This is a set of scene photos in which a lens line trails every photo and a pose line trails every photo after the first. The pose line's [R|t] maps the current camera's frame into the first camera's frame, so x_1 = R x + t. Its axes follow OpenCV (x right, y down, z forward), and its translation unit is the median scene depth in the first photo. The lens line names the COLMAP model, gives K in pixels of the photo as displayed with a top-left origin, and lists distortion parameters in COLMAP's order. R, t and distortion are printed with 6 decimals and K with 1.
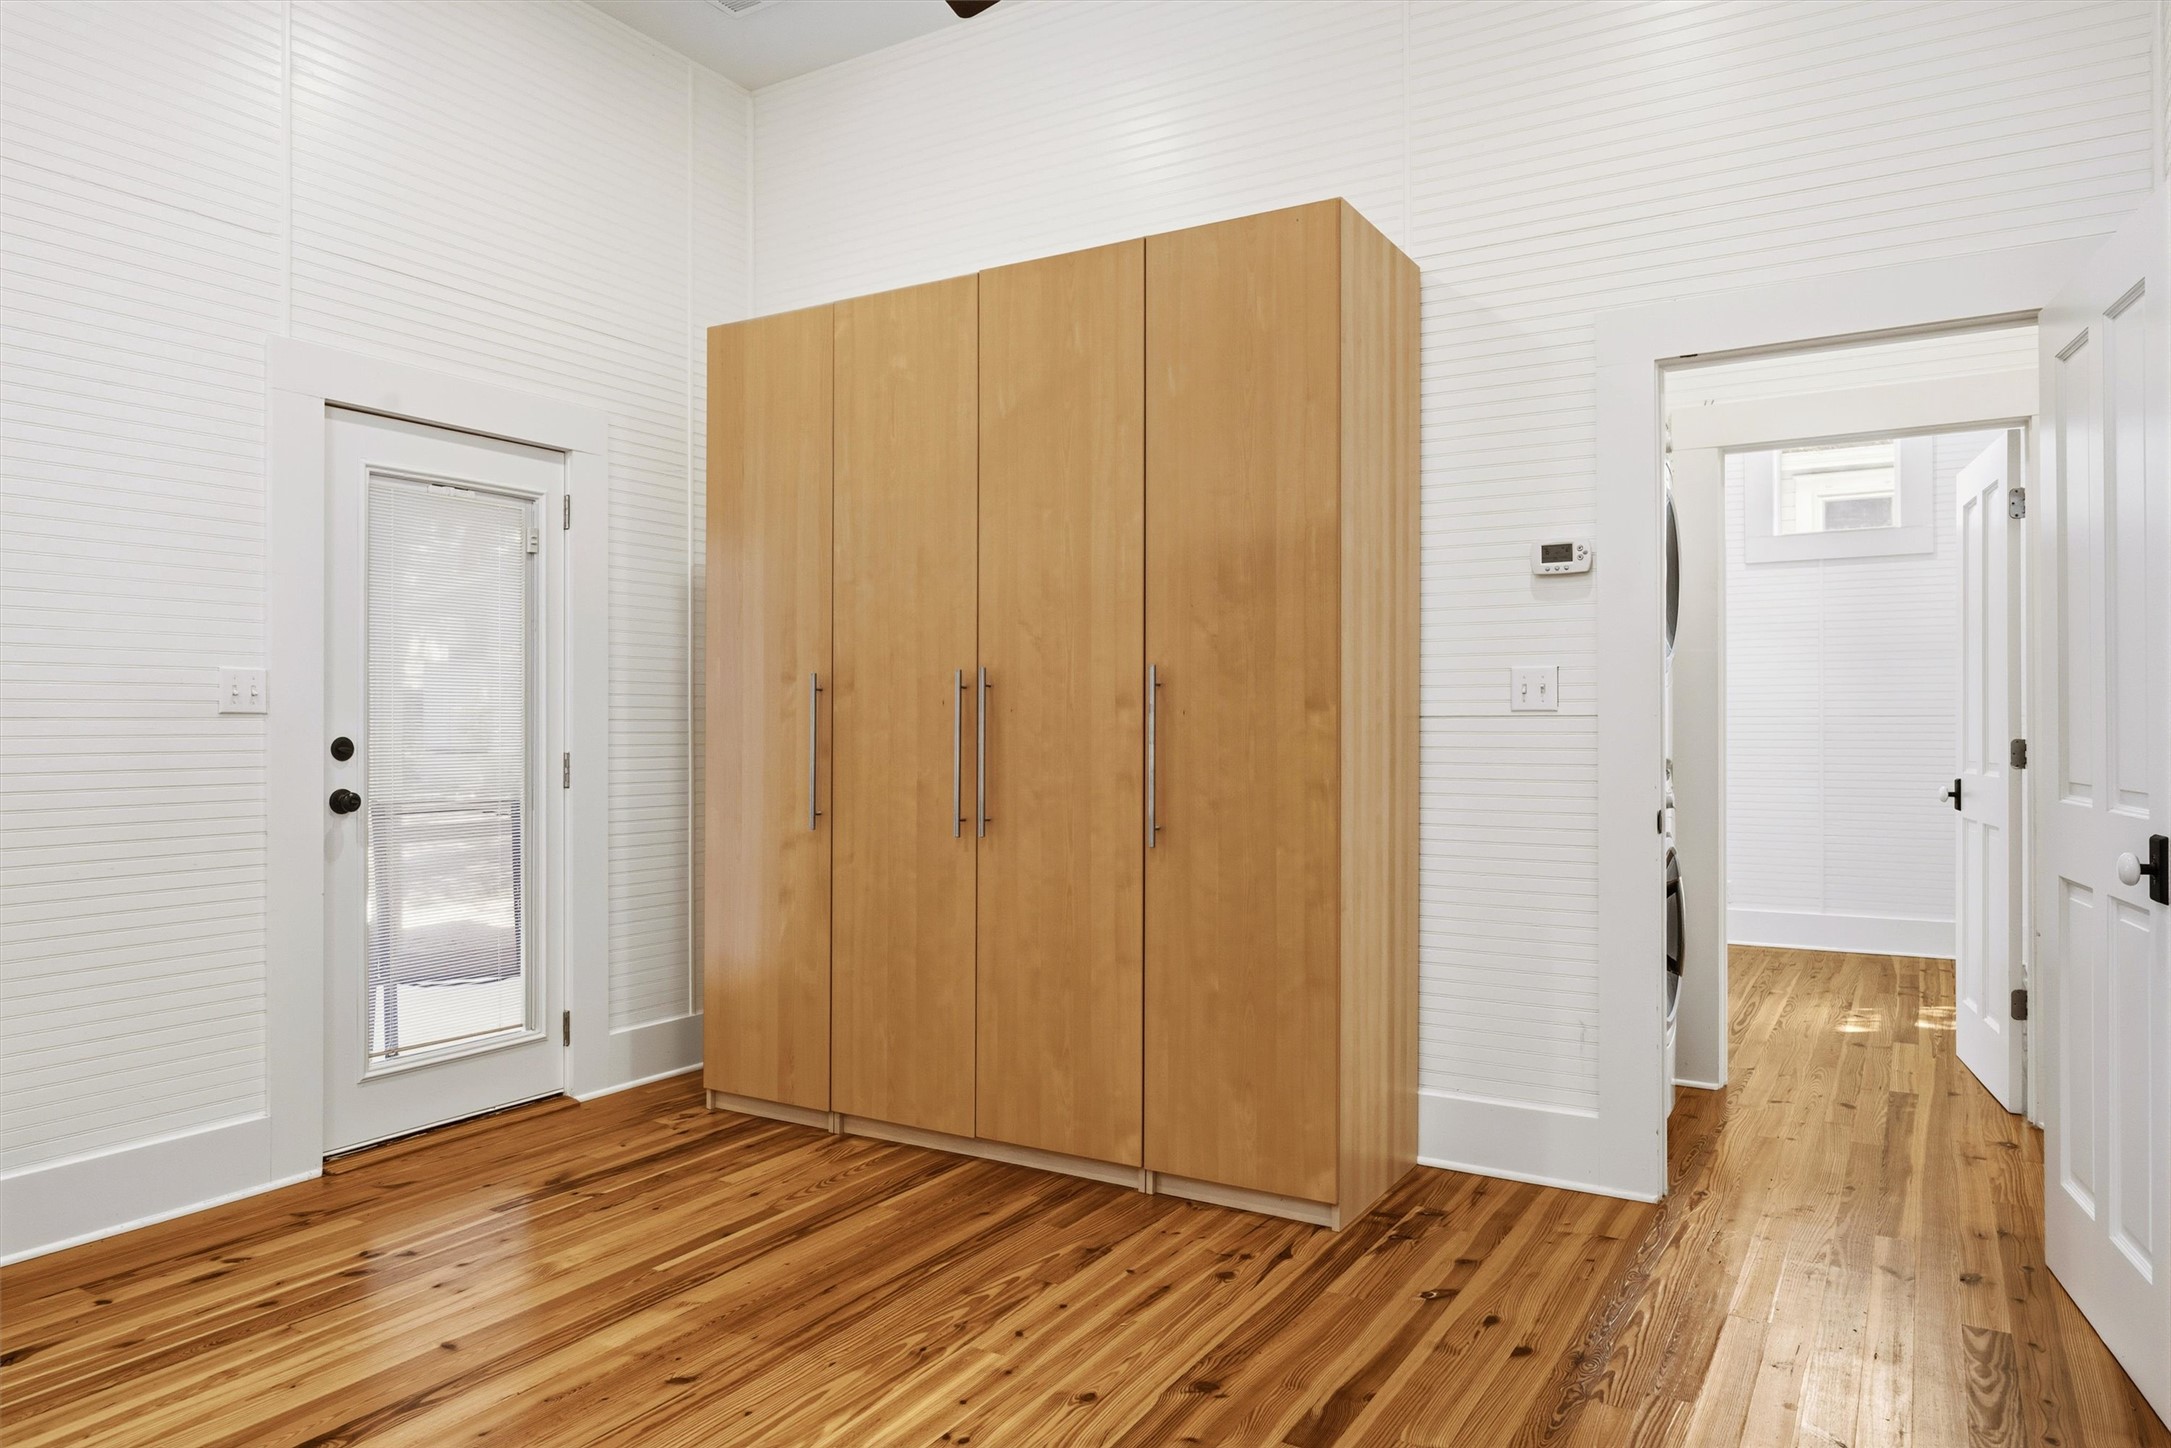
lens RADIAL K [[1434.1, 0, 1085.5], [0, 1434.1, 724.0], [0, 0, 1]] dist [-0.002012, -0.000792]
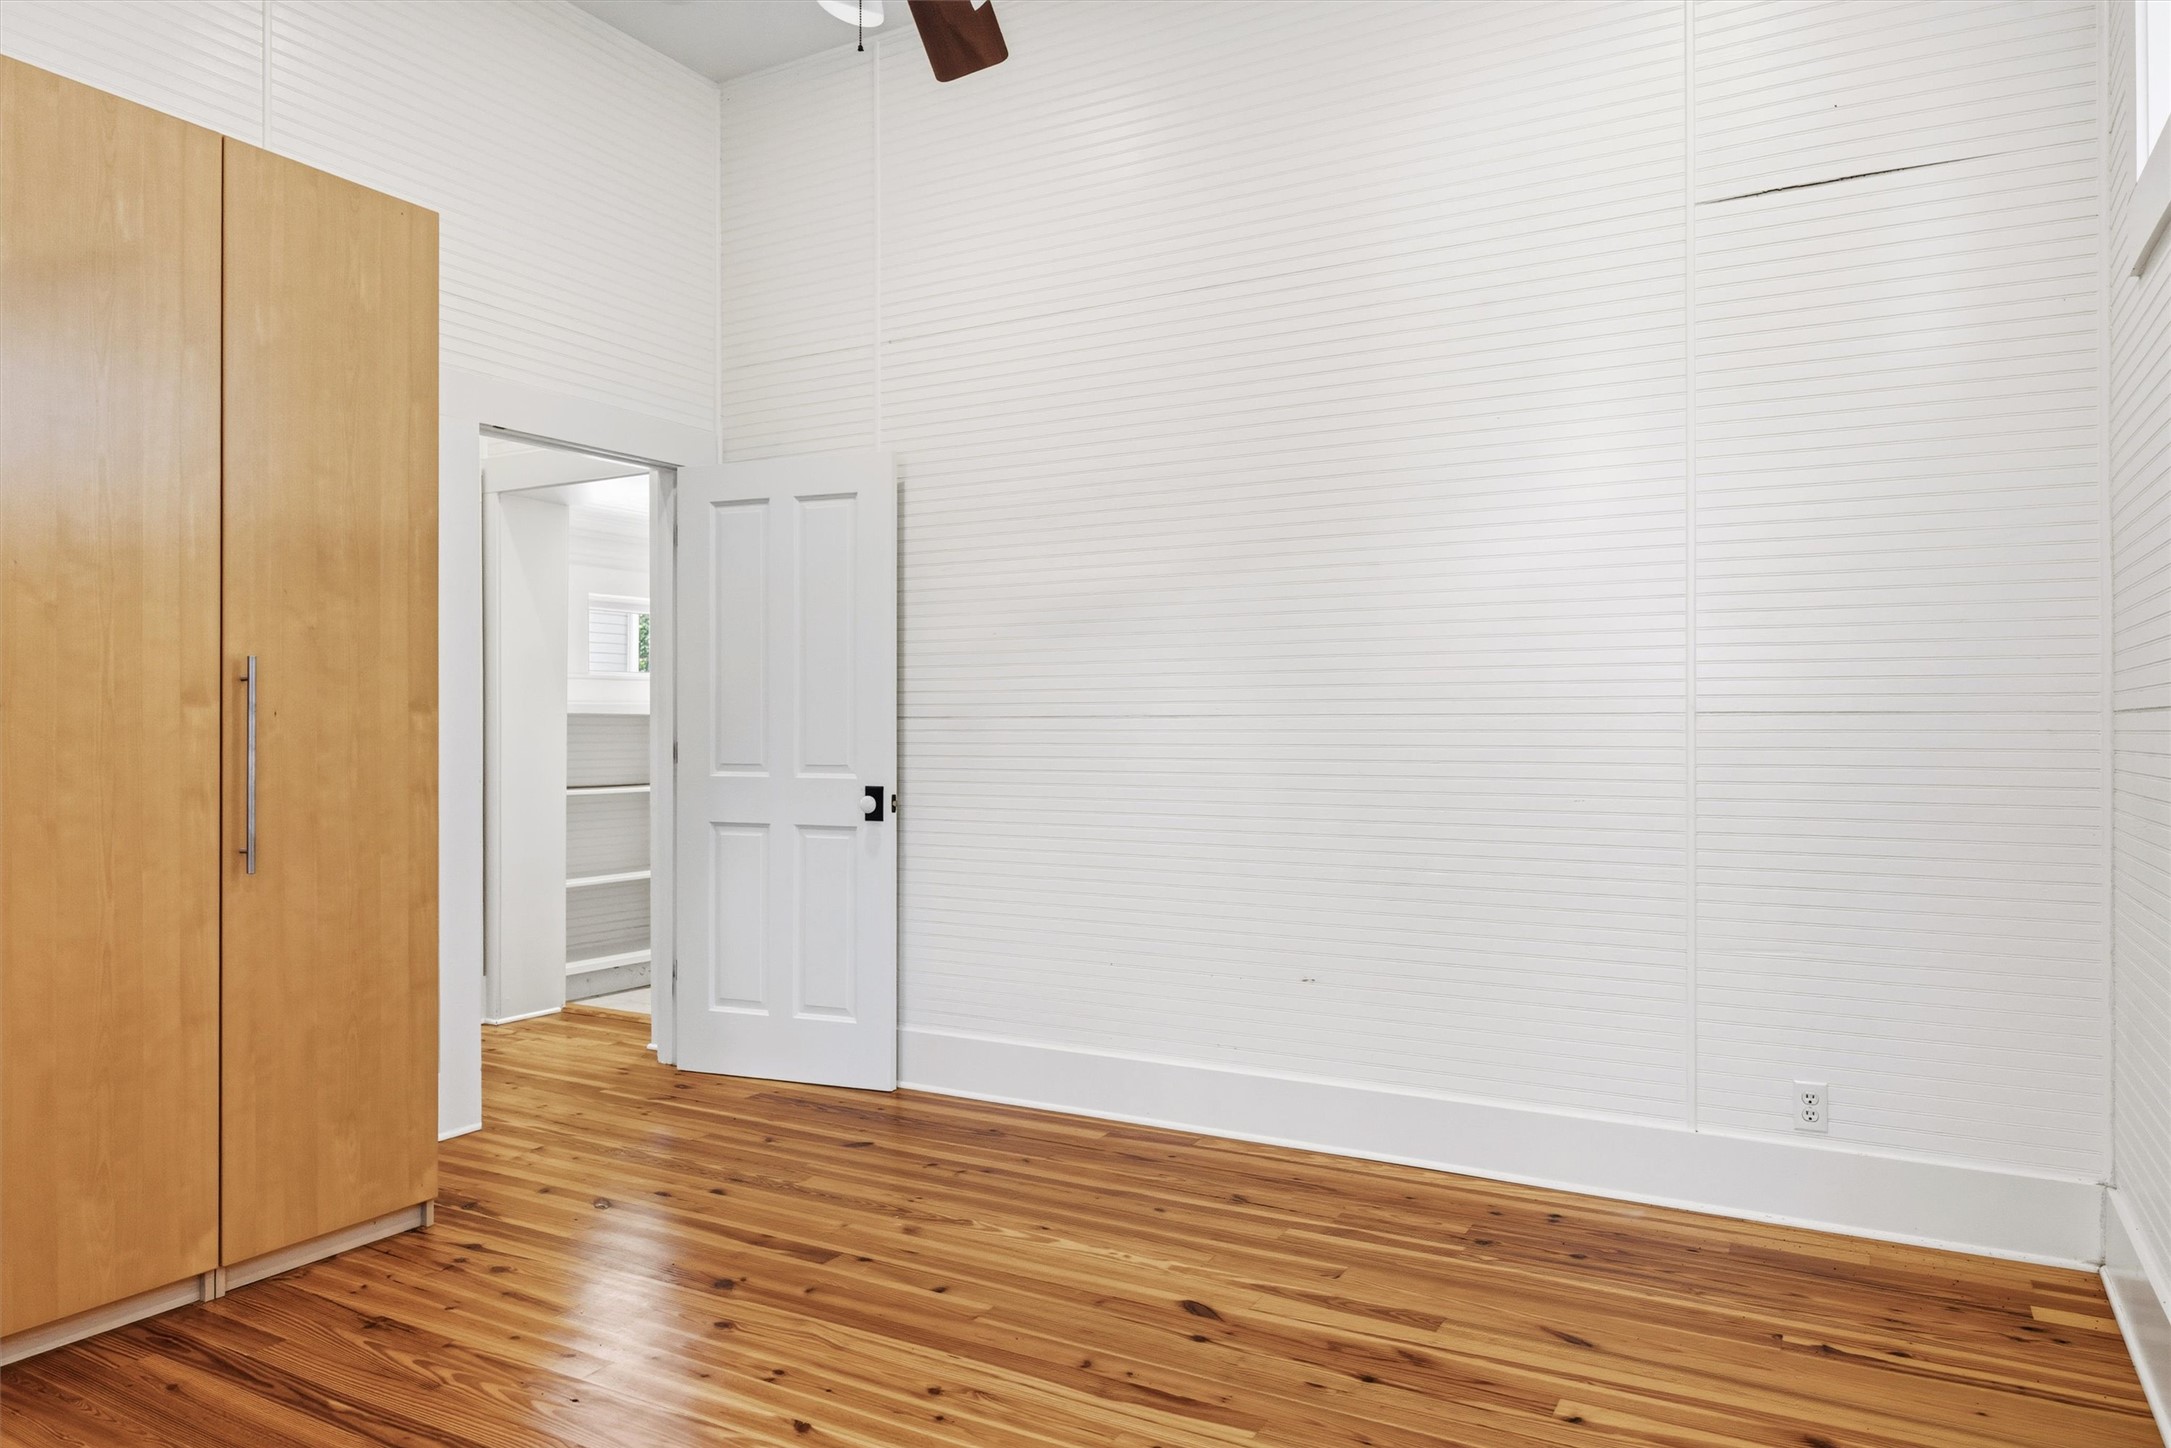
lens RADIAL K [[1434.1, 0, 1085.5], [0, 1434.1, 724.0], [0, 0, 1]] dist [-0.002012, -0.000792]
pose [[-0.052578, 0.005810, 0.998600, -0.840914], [0.000448, 0.999983, -0.005794, 0.004270], [-0.998617, 0.000143, -0.052579, 0.572944]]
